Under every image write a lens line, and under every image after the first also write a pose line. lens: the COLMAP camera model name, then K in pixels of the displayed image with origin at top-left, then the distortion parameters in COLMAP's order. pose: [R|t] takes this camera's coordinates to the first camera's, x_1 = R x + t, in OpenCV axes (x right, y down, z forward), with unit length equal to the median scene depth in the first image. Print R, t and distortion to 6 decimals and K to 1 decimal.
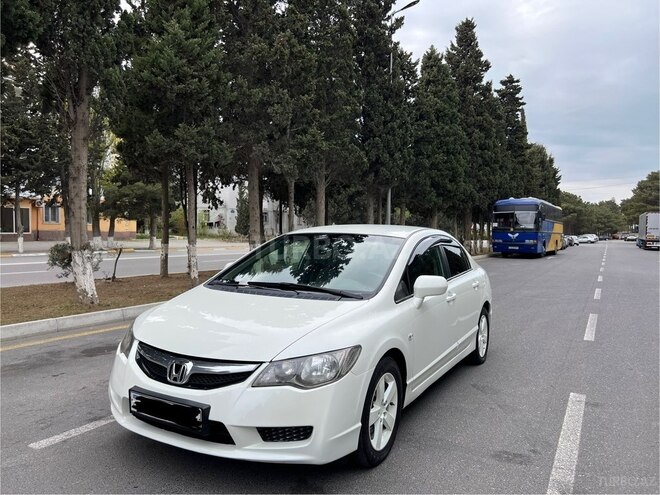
lens RADIAL K [[498.3, 0, 326.7], [0, 498.3, 242.4], [0, 0, 1]] dist [0.047116, -0.047857]
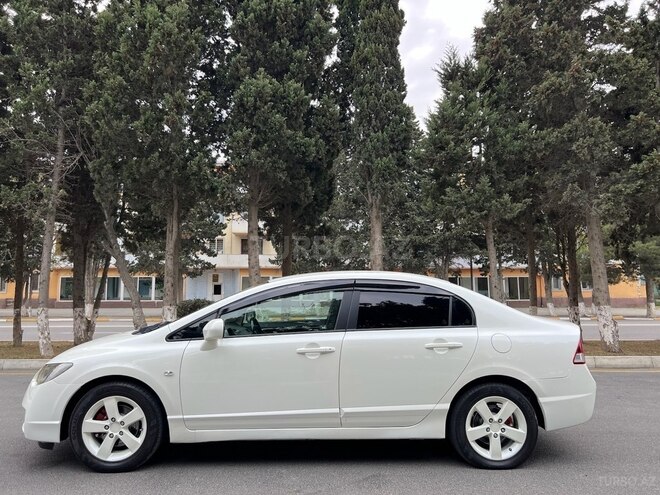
lens RADIAL K [[498.3, 0, 325.5], [0, 498.3, 244.9], [0, 0, 1]] dist [0.047116, -0.047857]
pose [[0.518061, -0.104015, -0.848996, 0.390646], [-0.007969, 0.991948, -0.126392, 0.014431], [0.855307, 0.072244, 0.513061, 0.214800]]
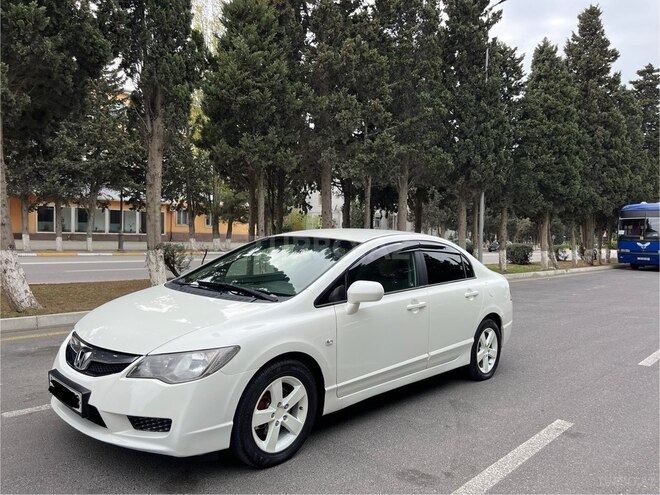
lens RADIAL K [[498.3, 0, 328.0], [0, 498.3, 244.9], [0, 0, 1]] dist [0.047116, -0.047857]
pose [[0.970595, 0.019180, -0.239952, 0.120086], [-0.020375, 0.999789, -0.002497, -0.000231], [0.239853, 0.007313, 0.970782, 0.013083]]
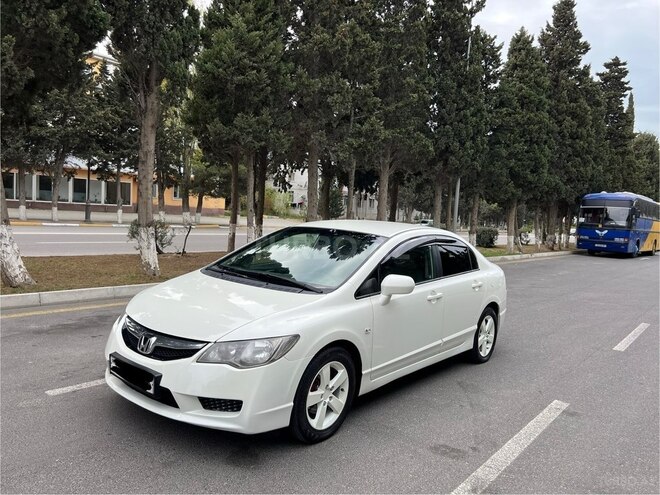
lens RADIAL K [[498.3, 0, 328.9], [0, 498.3, 244.8], [0, 0, 1]] dist [0.047116, -0.047857]
pose [[0.984419, 0.059079, -0.165617, 0.076287], [-0.052587, 0.997676, 0.043320, -0.011796], [0.167792, -0.033936, 0.985238, -0.021151]]
